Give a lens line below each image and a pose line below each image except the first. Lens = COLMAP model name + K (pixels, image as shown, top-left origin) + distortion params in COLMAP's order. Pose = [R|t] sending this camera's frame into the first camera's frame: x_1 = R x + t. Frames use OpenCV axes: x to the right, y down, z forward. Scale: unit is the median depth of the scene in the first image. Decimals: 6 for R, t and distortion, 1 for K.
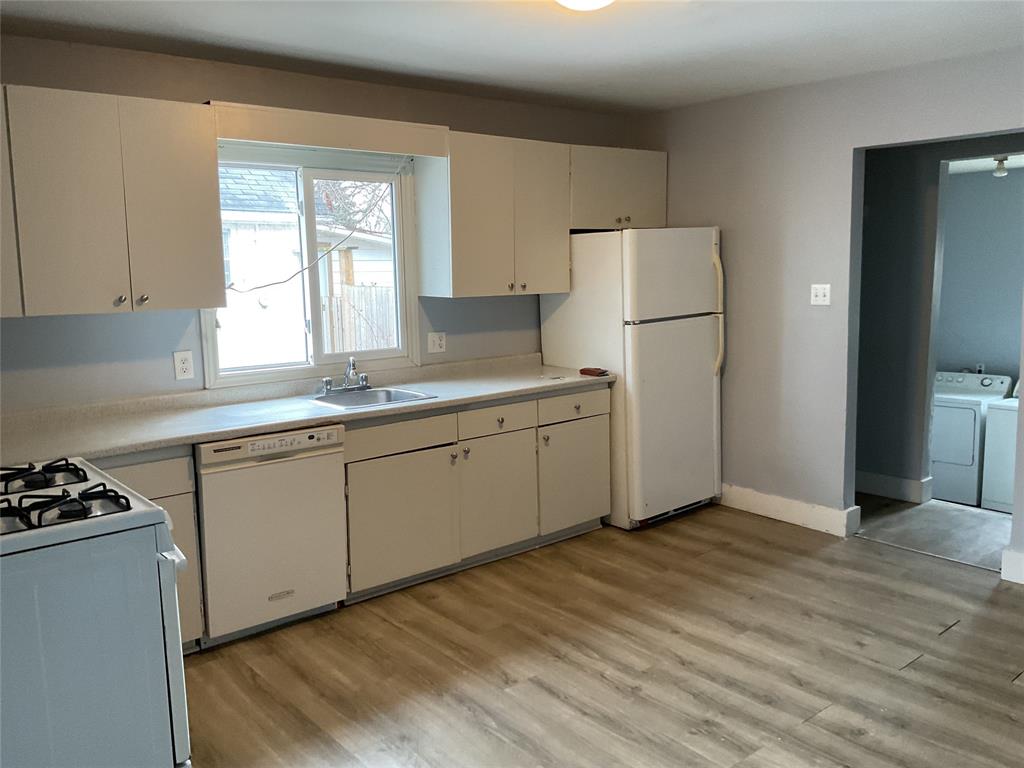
lens RADIAL K [[848.1, 0, 507.7], [0, 848.1, 381.4], [0, 0, 1]] dist [0.005452, -0.003646]
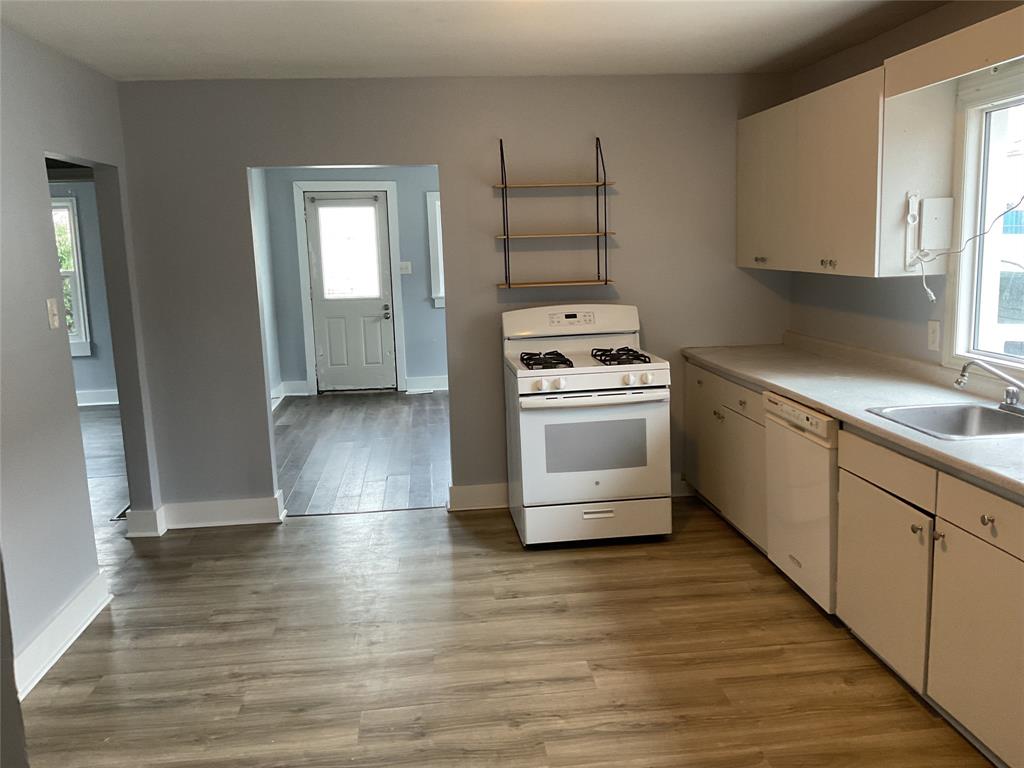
lens RADIAL K [[848.1, 0, 507.7], [0, 848.1, 381.4], [0, 0, 1]] dist [0.005452, -0.003646]
pose [[-0.562667, 0.169060, -0.809212, 0.721063], [-0.074287, 0.964565, 0.253170, -0.190025], [0.823339, 0.202565, -0.530170, 1.221694]]
